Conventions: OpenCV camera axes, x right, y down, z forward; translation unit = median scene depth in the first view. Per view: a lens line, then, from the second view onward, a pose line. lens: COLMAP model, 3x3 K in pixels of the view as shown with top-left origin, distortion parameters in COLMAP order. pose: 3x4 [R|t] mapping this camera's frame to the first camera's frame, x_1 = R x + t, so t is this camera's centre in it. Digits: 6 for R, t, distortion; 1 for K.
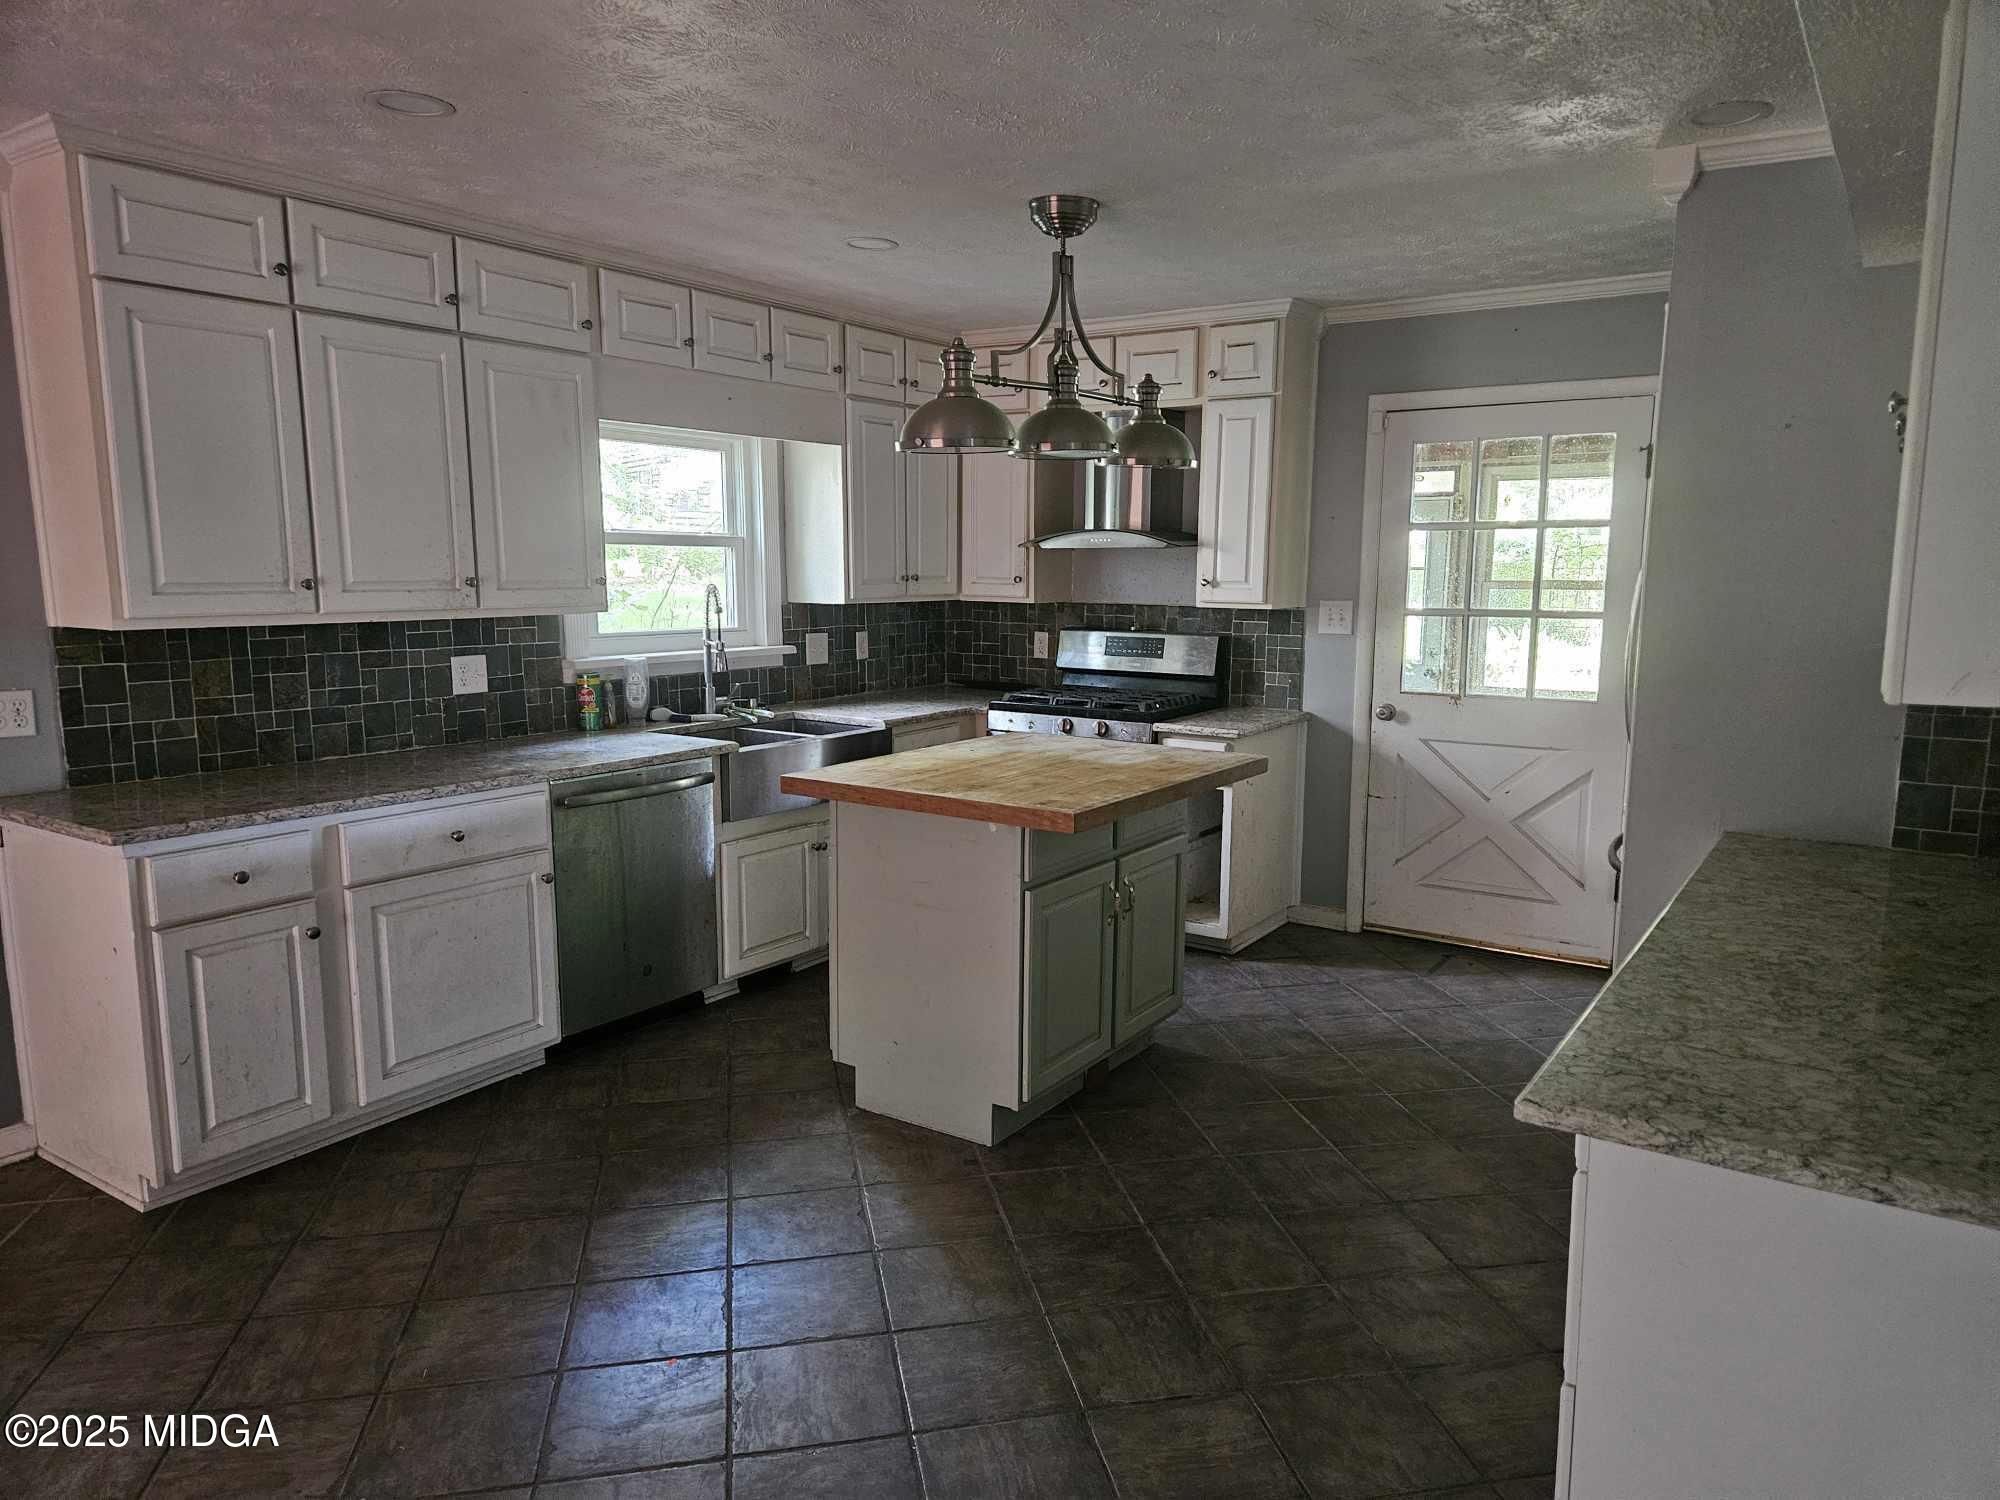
lens RADIAL K [[1331.3, 0, 1004.8], [0, 1331.3, 760.5], [0, 0, 1]] dist [0.037777, -0.005115]
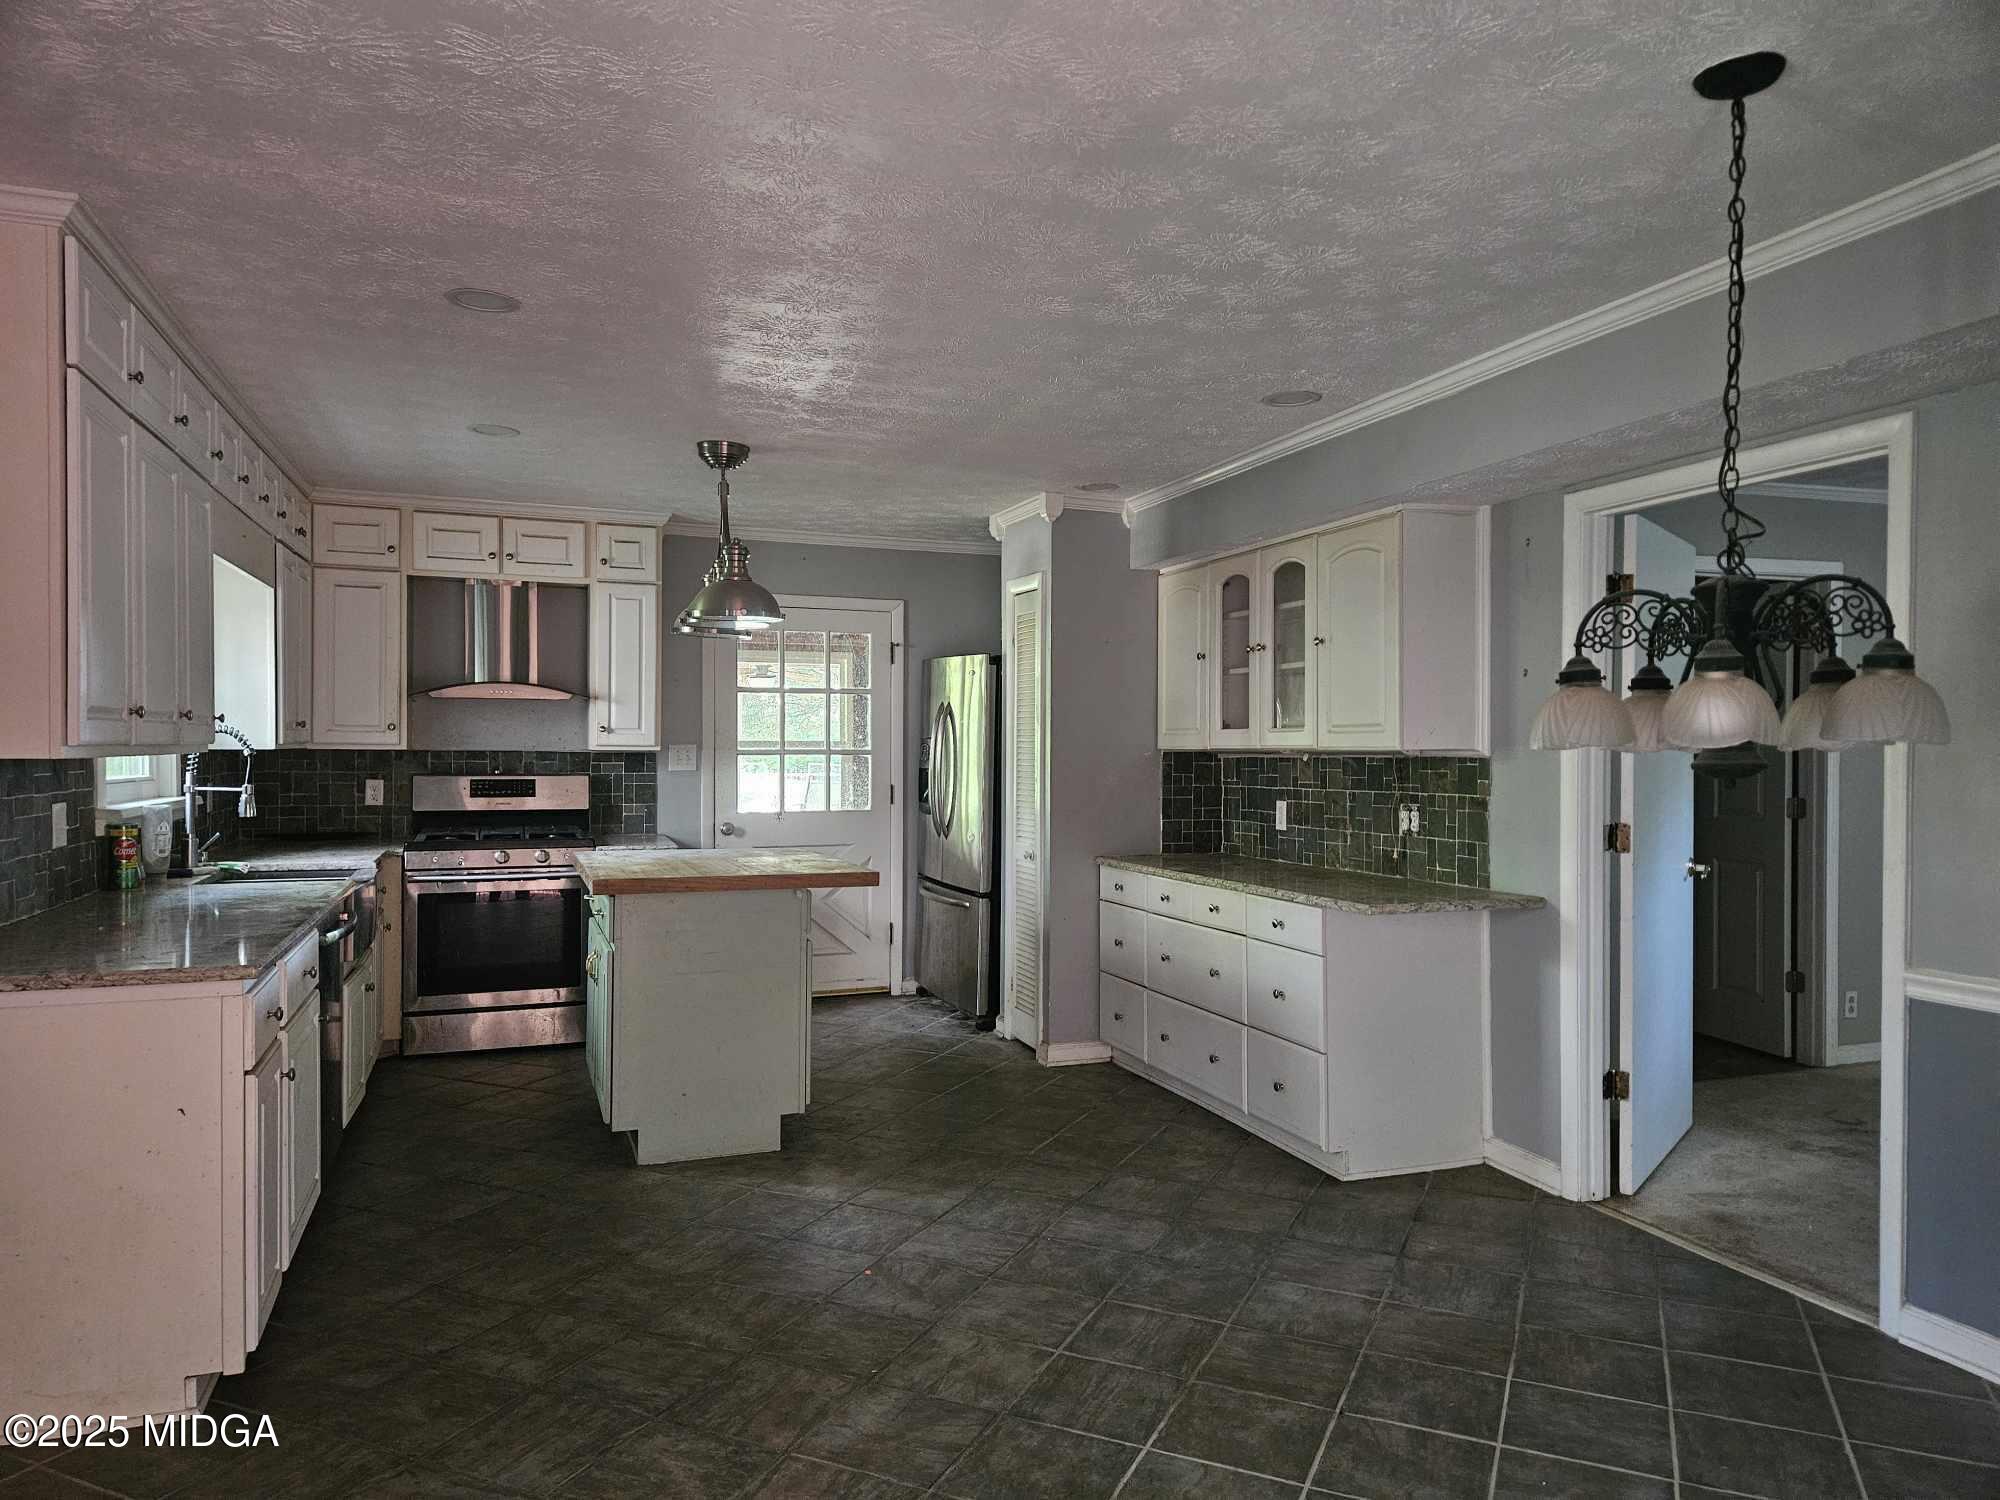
lens RADIAL K [[1331.3, 0, 1014.6], [0, 1331.3, 746.2], [0, 0, 1]] dist [0.037777, -0.005115]
pose [[0.588195, -0.004311, 0.808707, -0.623852], [0.118865, 0.989586, -0.081179, 0.023845], [-0.799936, 0.143876, 0.582582, 0.007217]]
